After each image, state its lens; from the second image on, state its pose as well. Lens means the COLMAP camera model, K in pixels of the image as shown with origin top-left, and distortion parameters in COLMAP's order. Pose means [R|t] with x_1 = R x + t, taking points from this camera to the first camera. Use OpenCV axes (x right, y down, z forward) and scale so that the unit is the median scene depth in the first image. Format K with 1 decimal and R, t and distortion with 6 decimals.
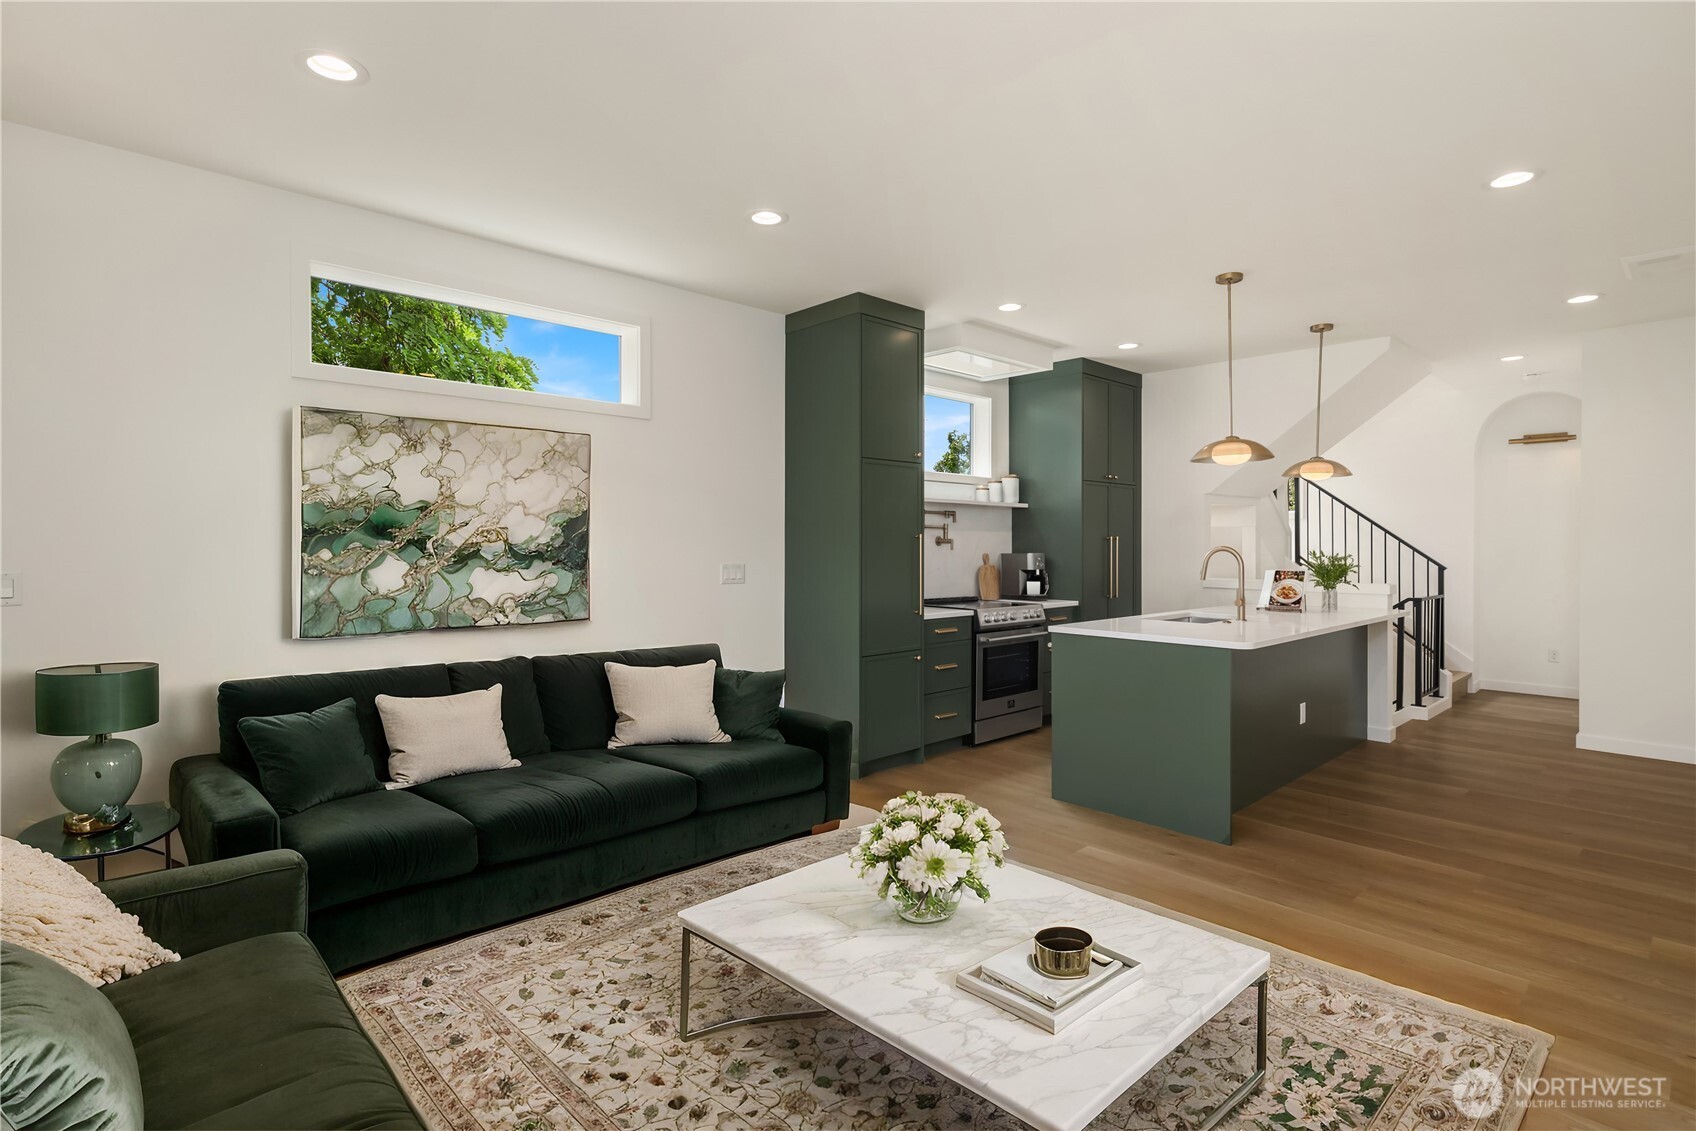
lens RADIAL K [[821.9, 0, 849.2], [0, 821.9, 528.4], [0, 0, 1]] dist [-0.000549, -0.000357]
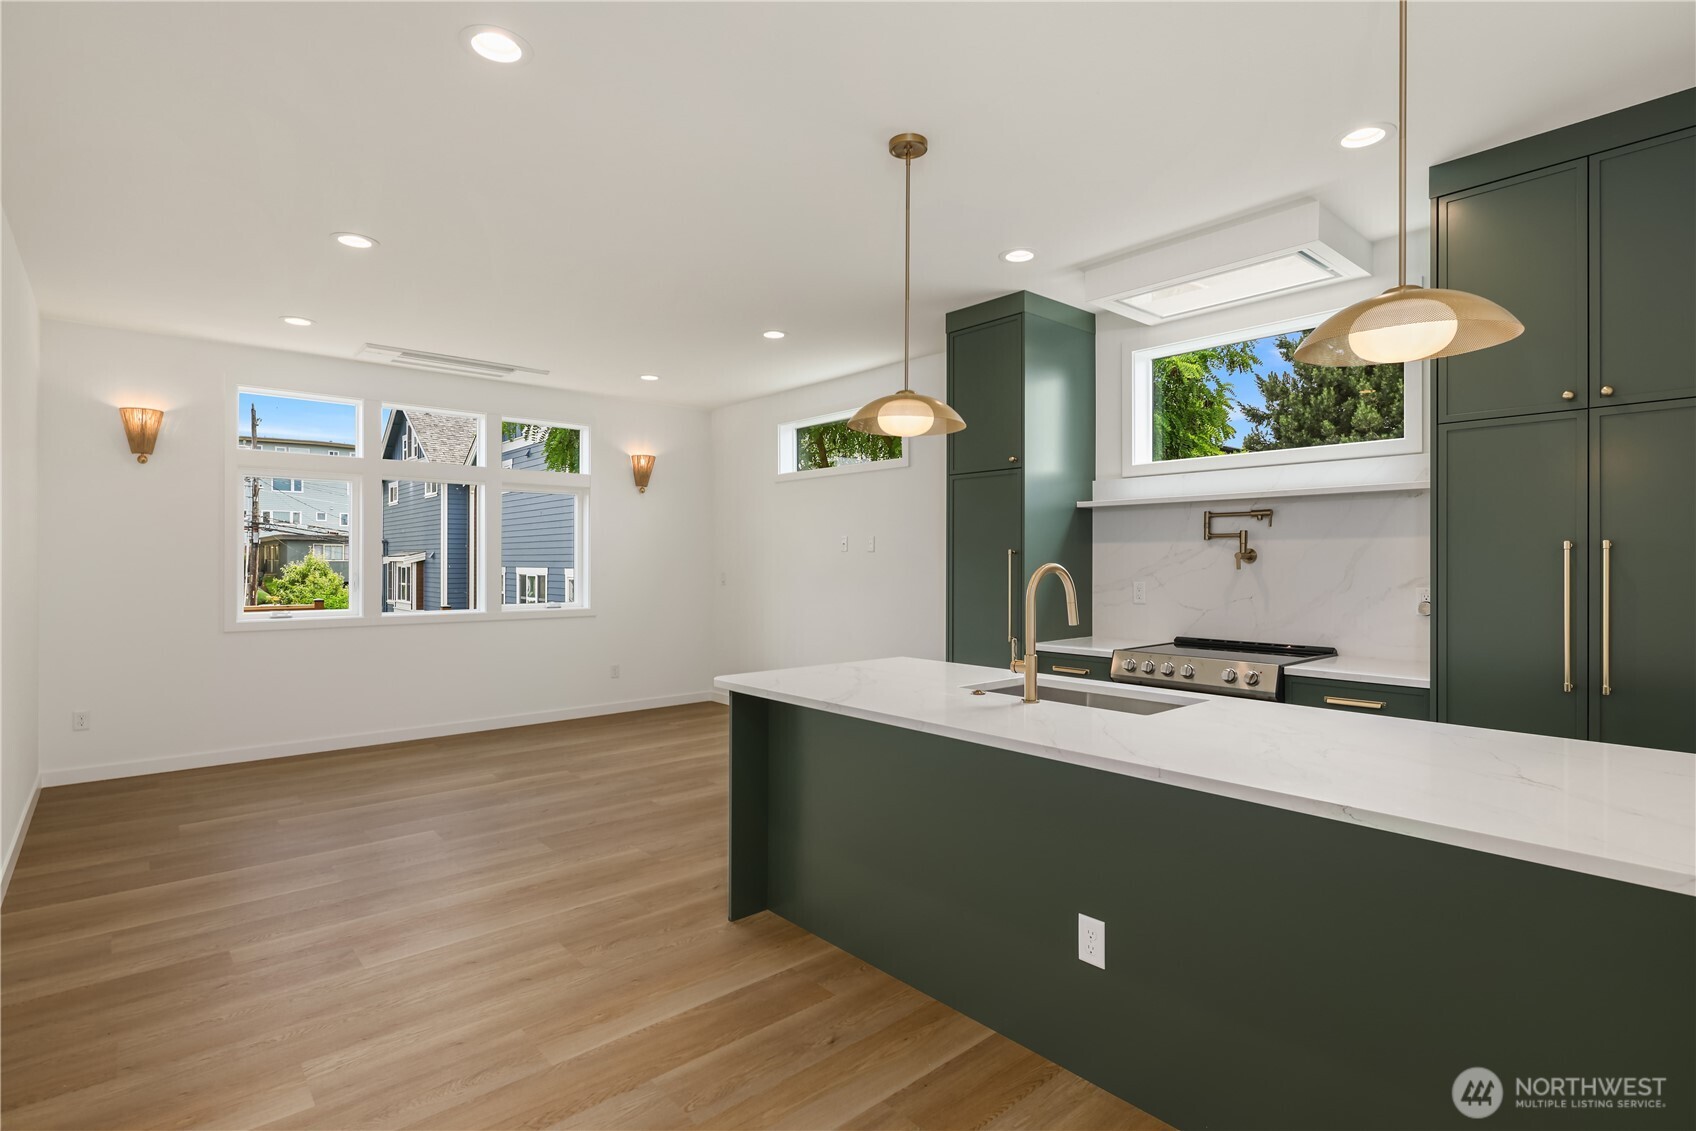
lens RADIAL K [[821.9, 0, 849.2], [0, 821.9, 528.4], [0, 0, 1]] dist [-0.000549, -0.000357]
pose [[-0.043248, -0.044626, -0.998067, 1.190700], [0.019818, 0.998767, -0.045516, 0.026357], [0.998868, -0.021748, -0.042310, 1.058378]]
